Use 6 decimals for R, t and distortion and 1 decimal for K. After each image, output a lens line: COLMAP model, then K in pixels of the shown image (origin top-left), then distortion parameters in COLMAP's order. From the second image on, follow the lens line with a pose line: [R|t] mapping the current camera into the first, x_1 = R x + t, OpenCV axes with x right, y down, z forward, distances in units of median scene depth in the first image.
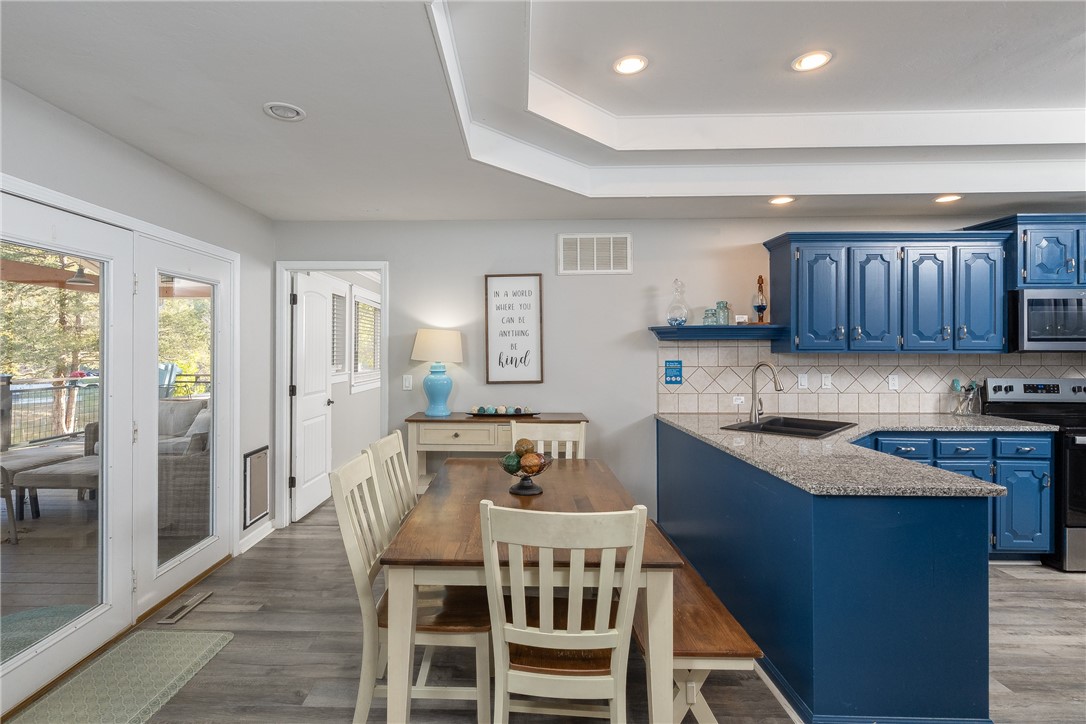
lens RADIAL K [[521.8, 0, 505.4], [0, 521.8, 344.4], [0, 0, 1]] dist [0.001593, 0.000018]
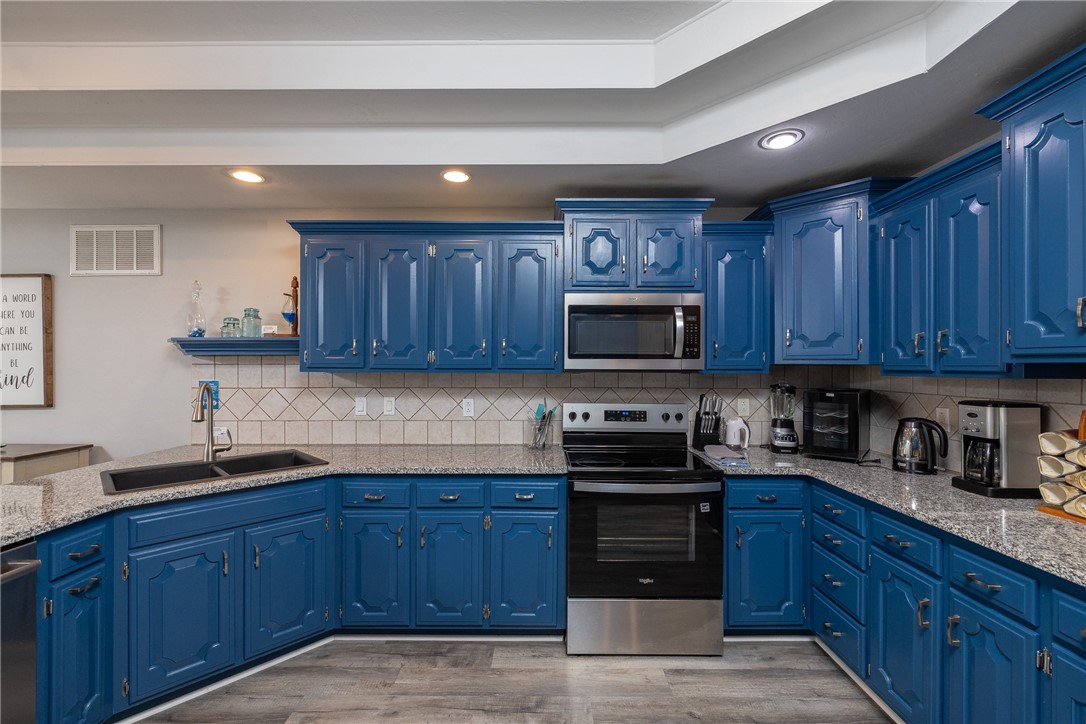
lens RADIAL K [[459.4, 0, 541.8], [0, 459.4, 365.1], [0, 0, 1]] dist [-0.000752, -0.000108]
pose [[0.999683, 0.003357, 0.024971, 0.832424], [-0.003434, 0.999989, 0.003051, 0.002325], [-0.024960, -0.003136, 0.999684, 0.263838]]
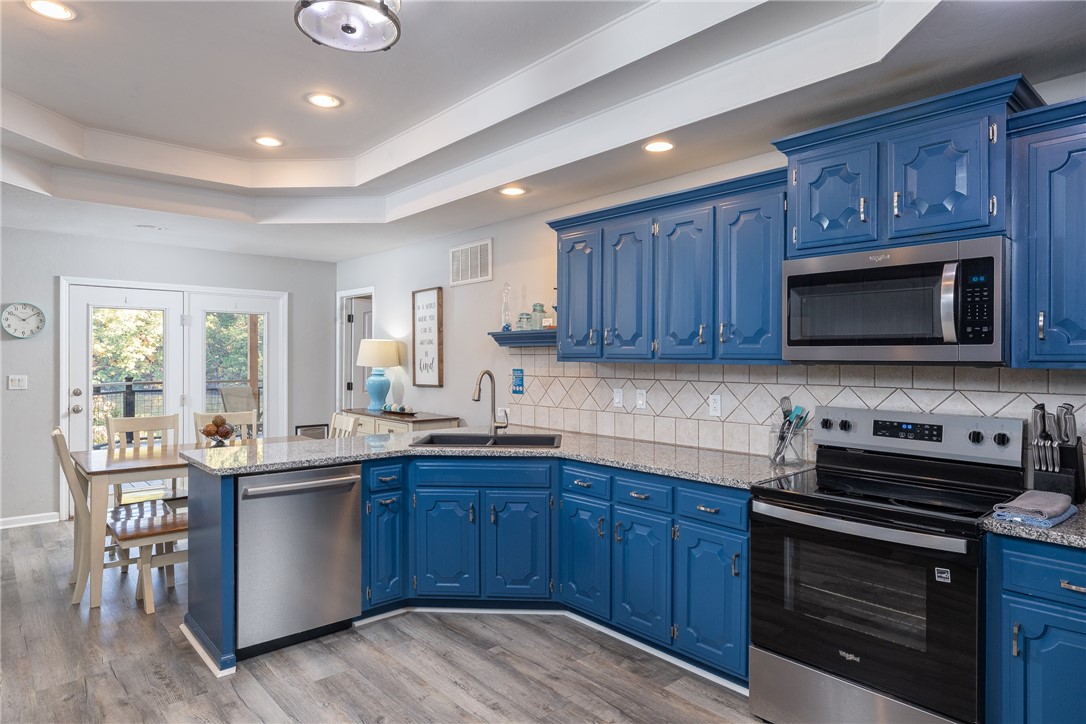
lens RADIAL K [[632.6, 0, 541.0], [0, 632.6, 360.4], [0, 0, 1]] dist [-0.016065, 0.000381]
pose [[0.684934, 0.007827, -0.728563, 1.184468], [0.001426, 0.999926, 0.012083, 0.001993], [0.728604, -0.009315, 0.684872, 0.251867]]
